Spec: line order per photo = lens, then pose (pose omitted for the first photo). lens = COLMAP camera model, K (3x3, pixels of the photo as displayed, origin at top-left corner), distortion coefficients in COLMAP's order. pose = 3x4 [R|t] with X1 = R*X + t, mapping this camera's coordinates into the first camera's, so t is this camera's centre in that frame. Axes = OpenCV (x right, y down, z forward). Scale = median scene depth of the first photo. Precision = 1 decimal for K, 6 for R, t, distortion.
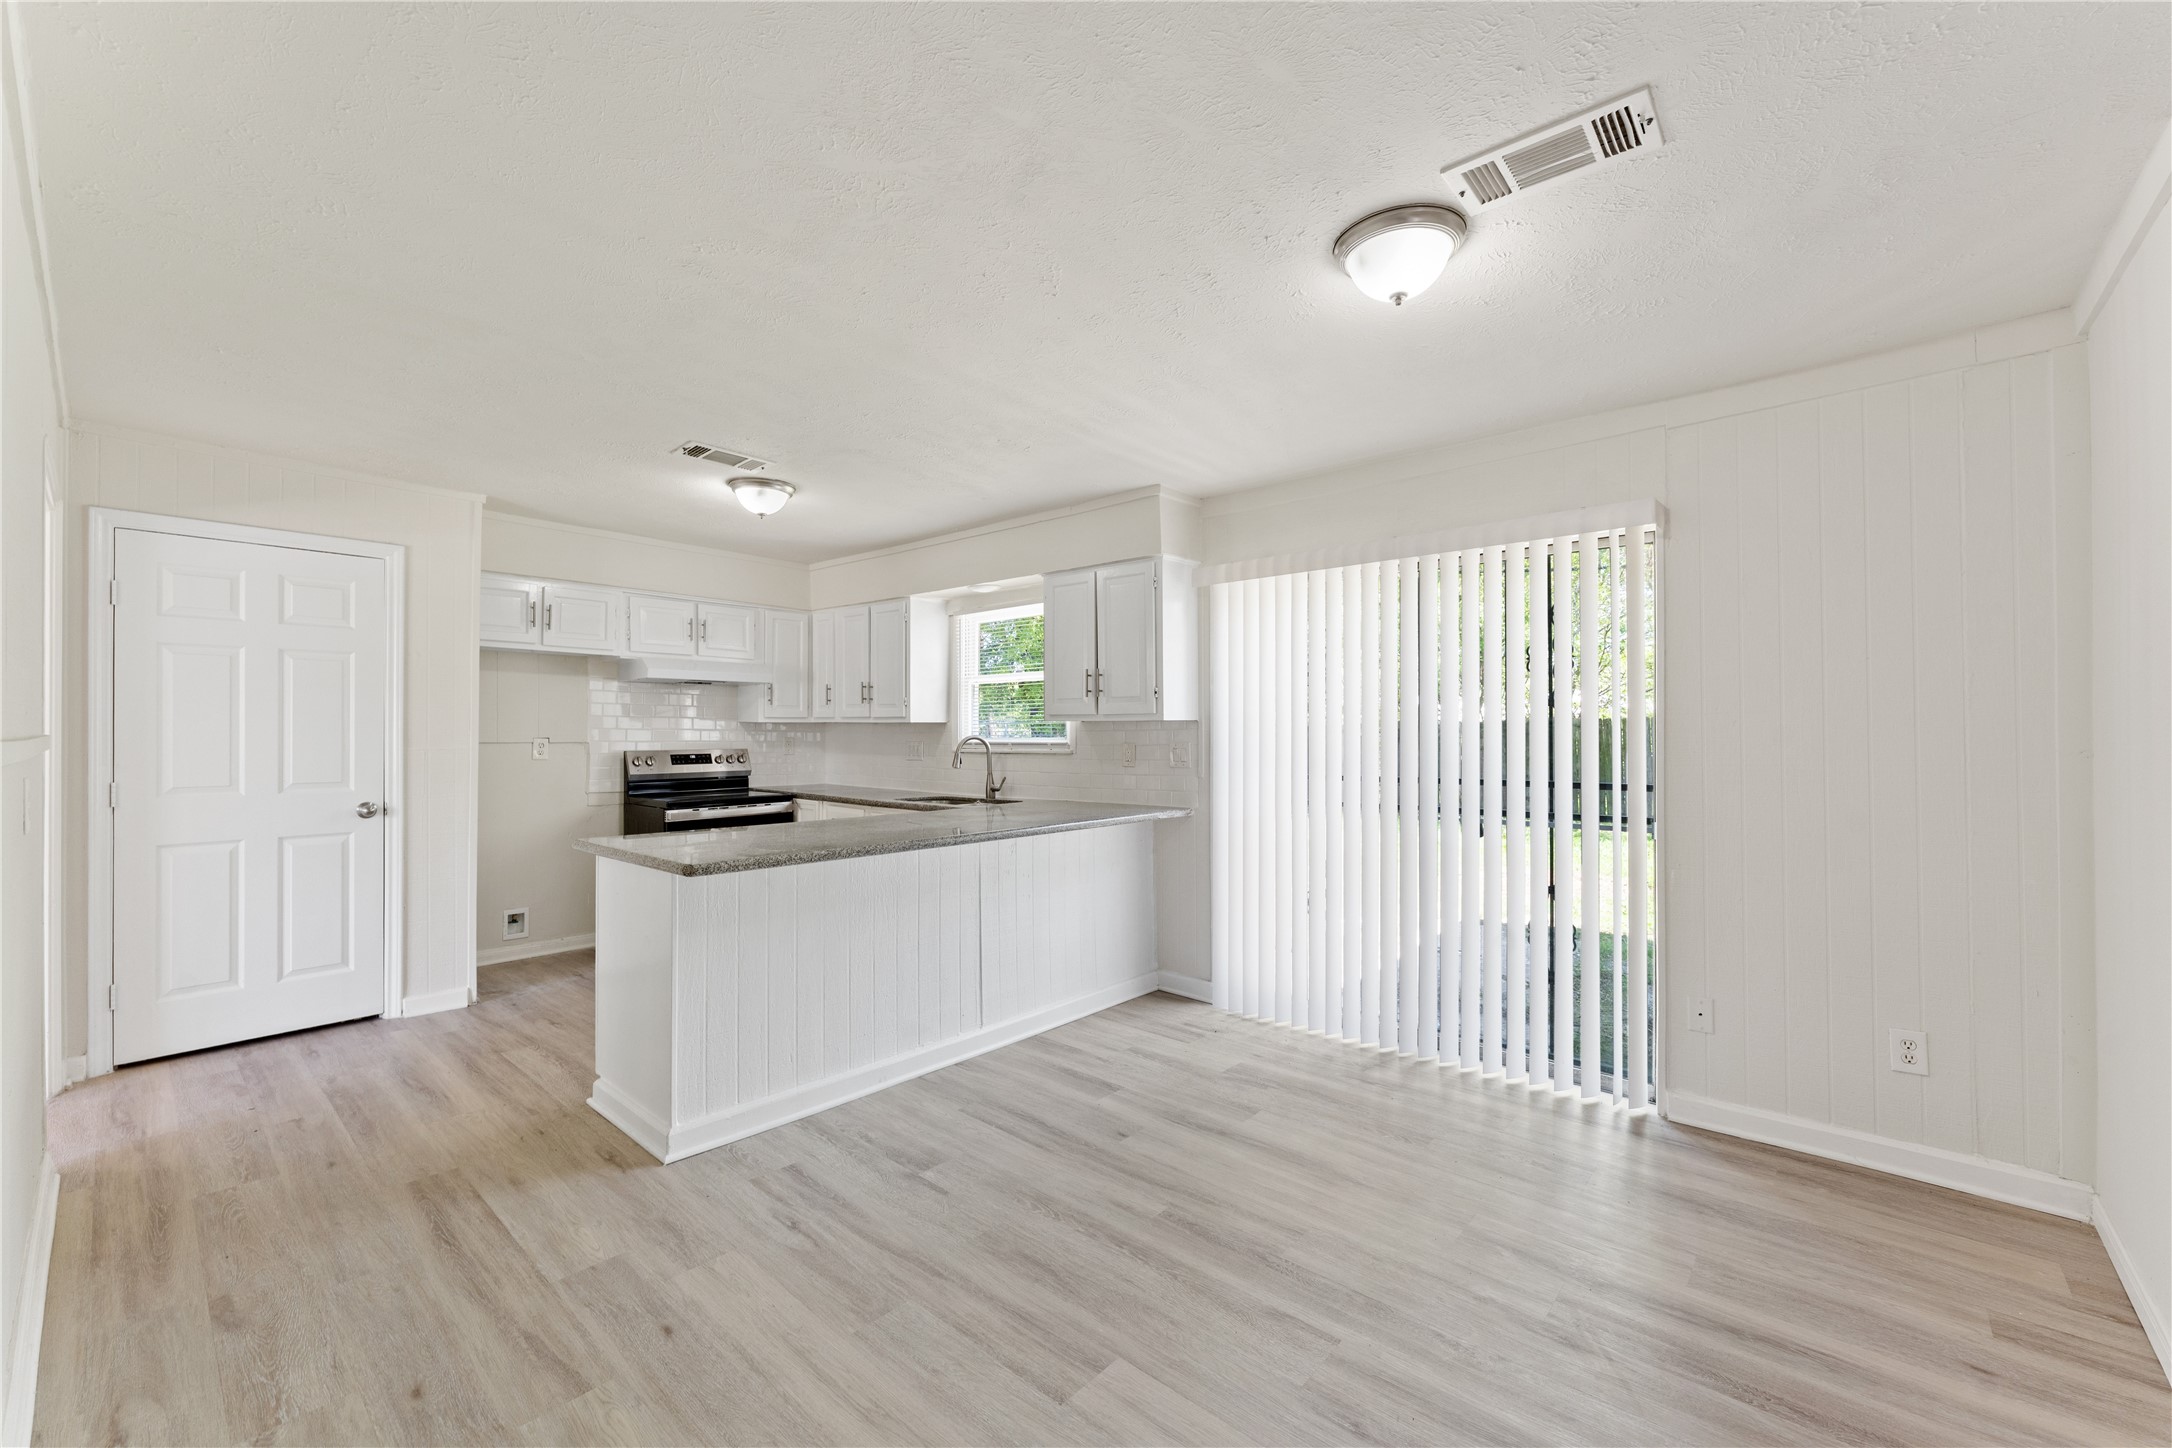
lens RADIAL K [[854.9, 0, 1075.9], [0, 854.9, 733.7], [0, 0, 1]] dist [0.000735, -0.000144]
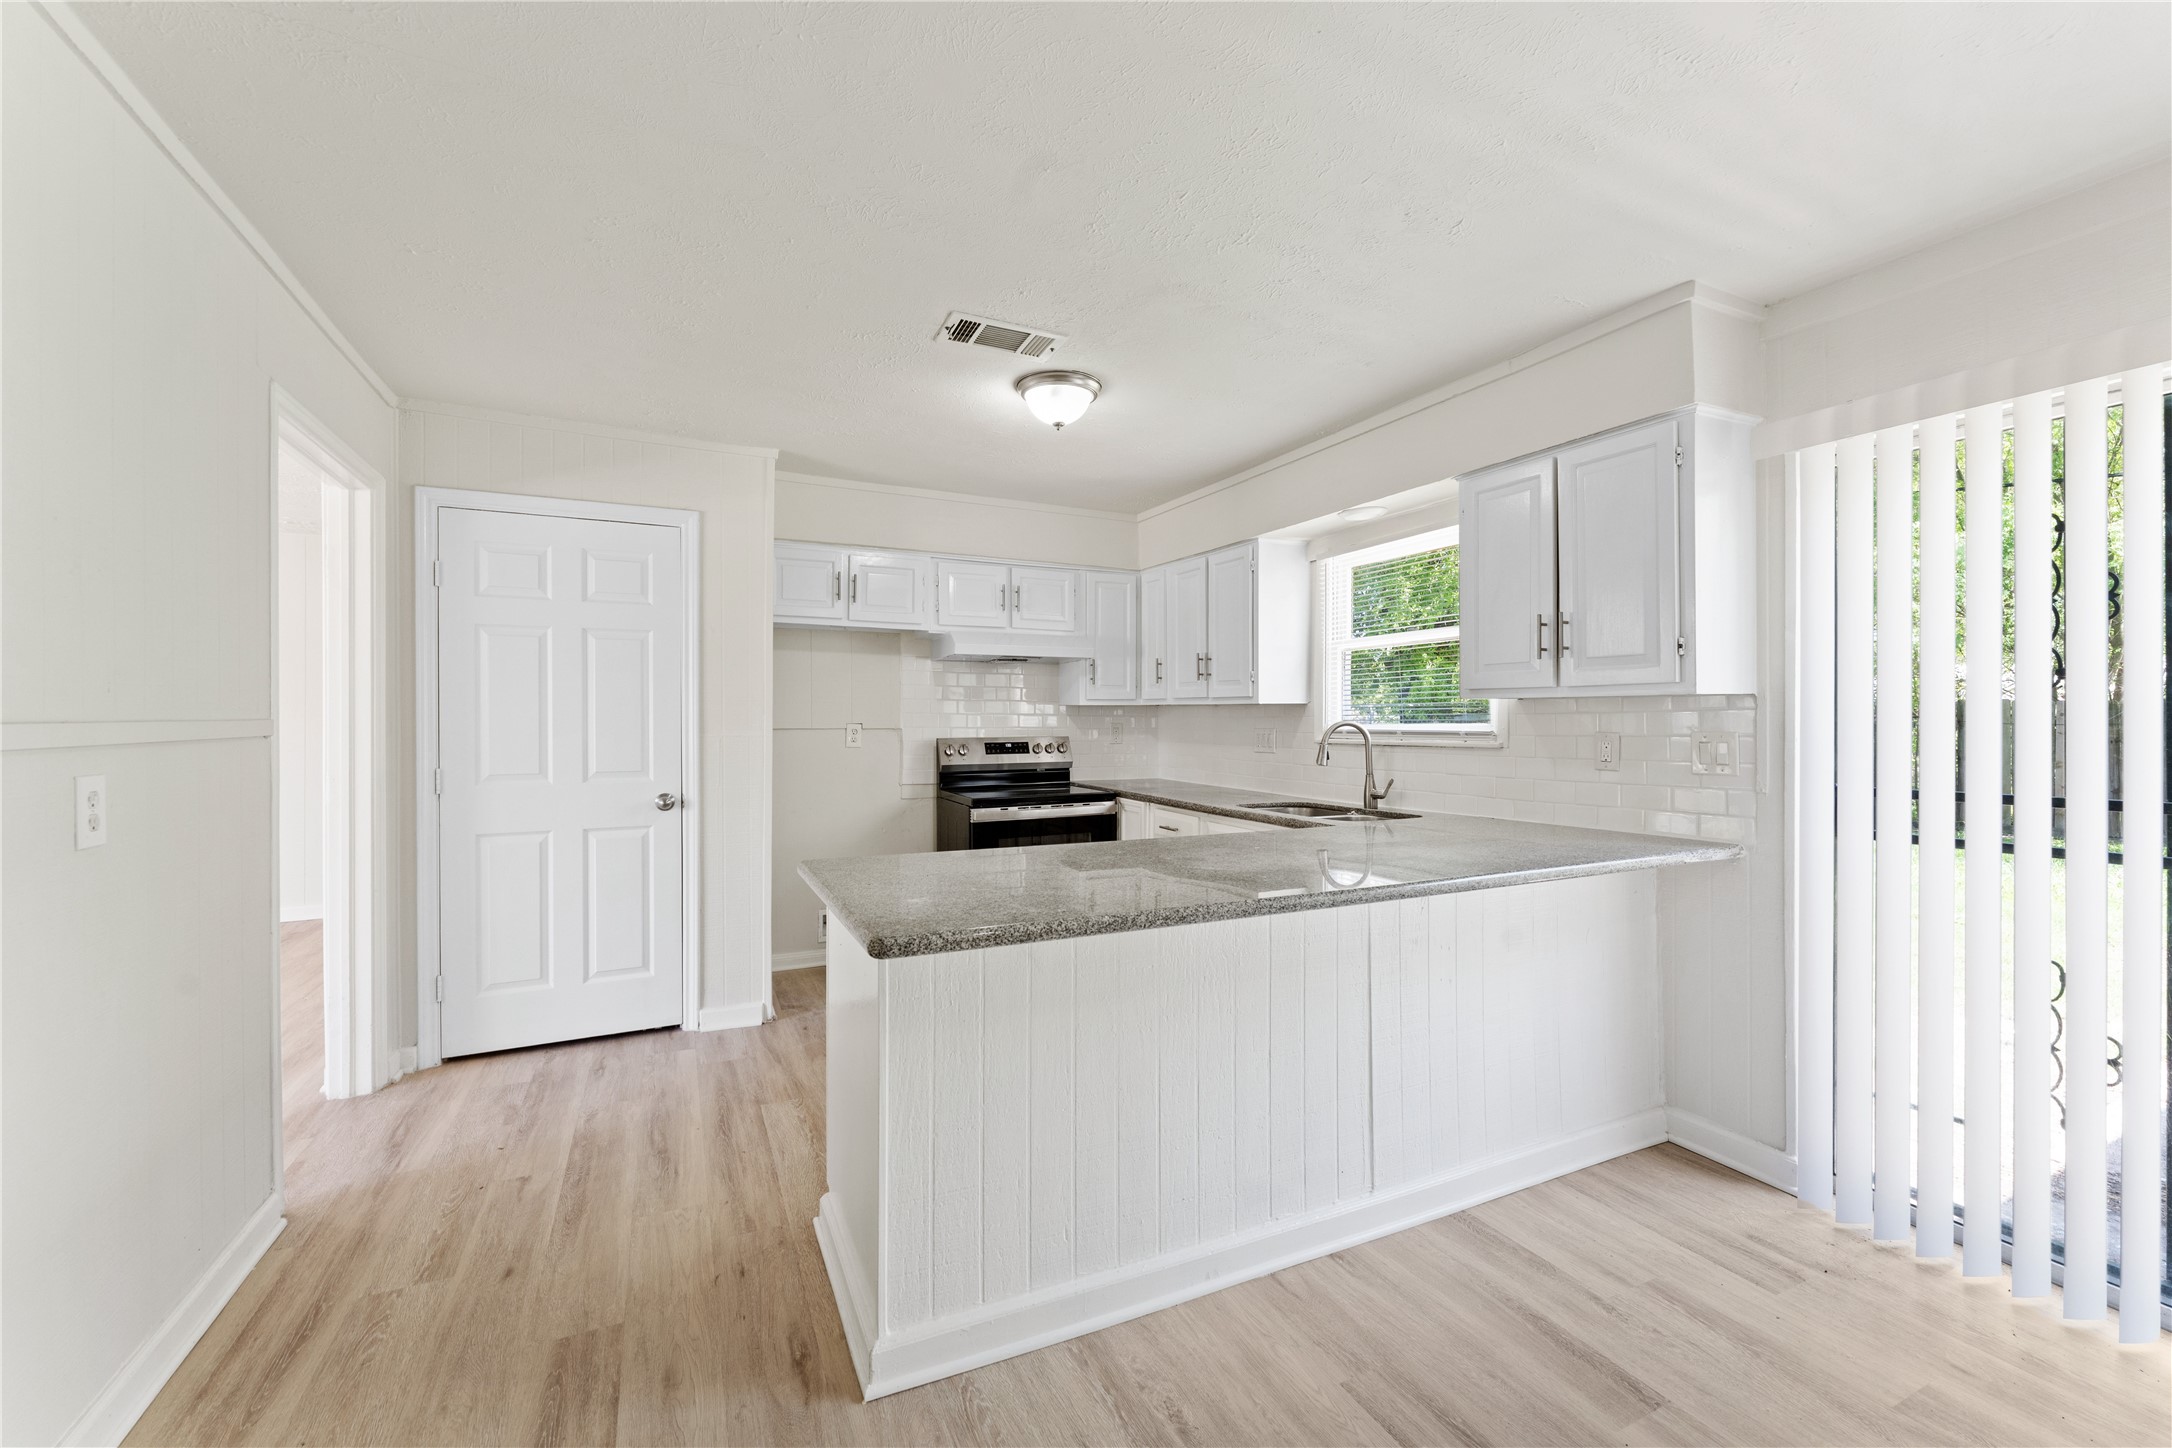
lens RADIAL K [[863.1, 0, 1086.7], [0, 863.1, 720.5], [0, 0, 1]] dist [-0.001465, -0.000181]
pose [[0.924443, -0.000747, -0.381320, -0.058292], [0.000919, 1.000000, 0.000269, 0.002062], [0.381320, -0.000599, 0.924443, 0.317459]]
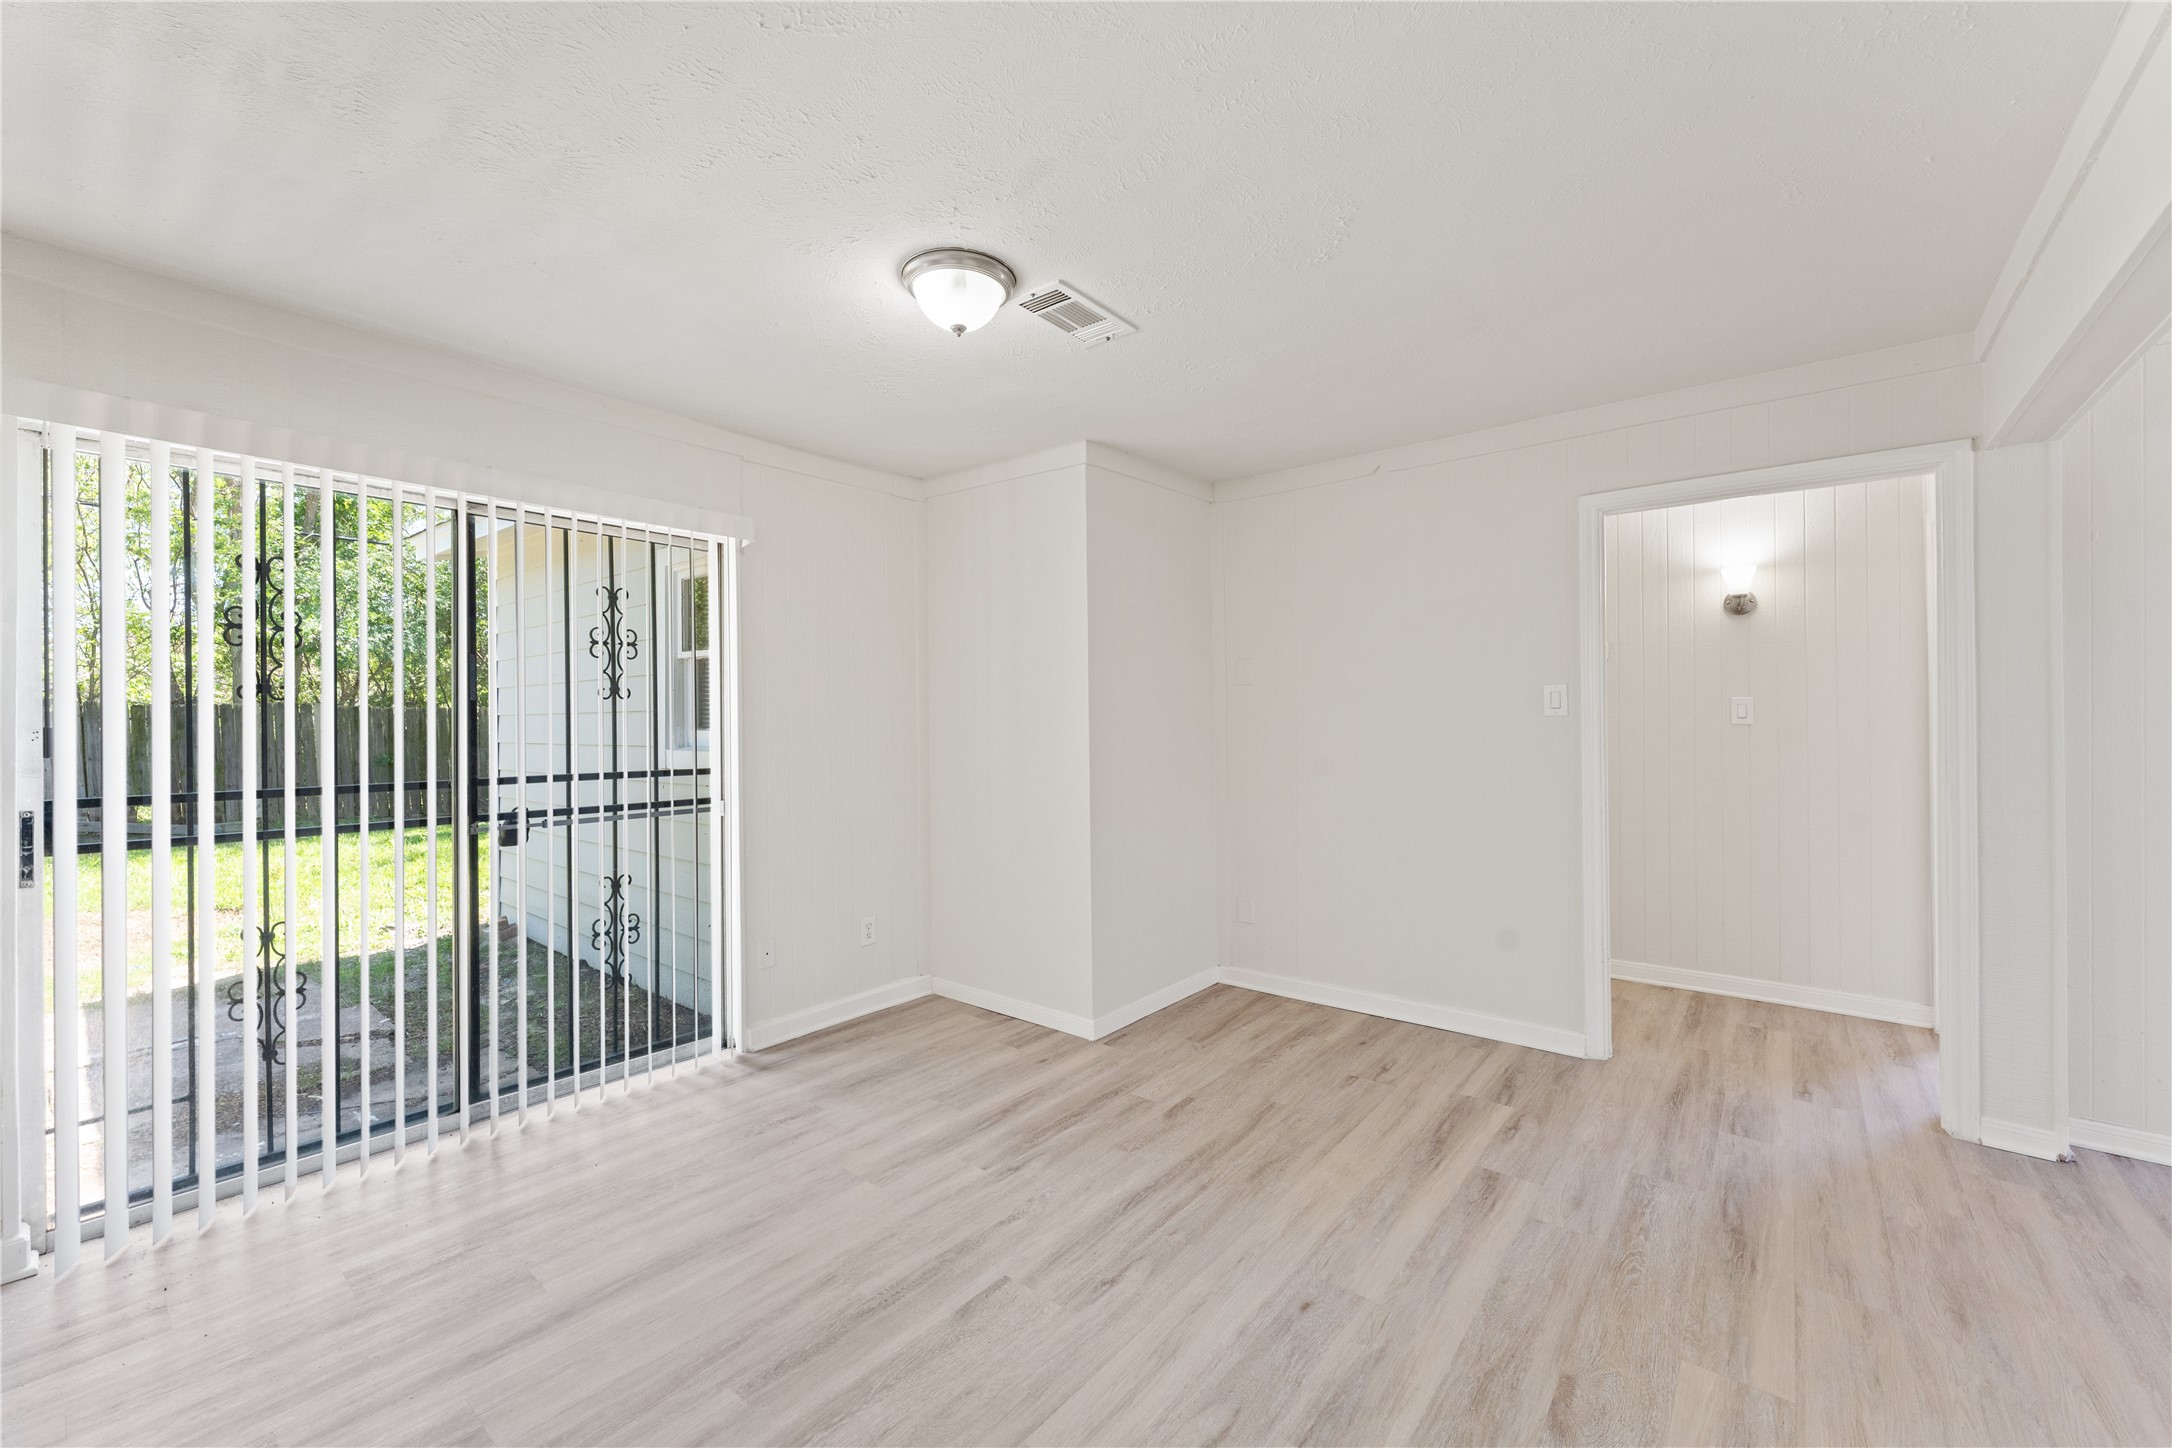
lens RADIAL K [[868.9, 0, 1082.0], [0, 868.9, 725.1], [0, 0, 1]] dist [-0.002627, -0.000203]
pose [[-0.049484, -0.001417, 0.998774, -0.382957], [-0.000315, 0.999999, 0.001403, 0.003326], [-0.998775, -0.000246, -0.049484, 0.458599]]
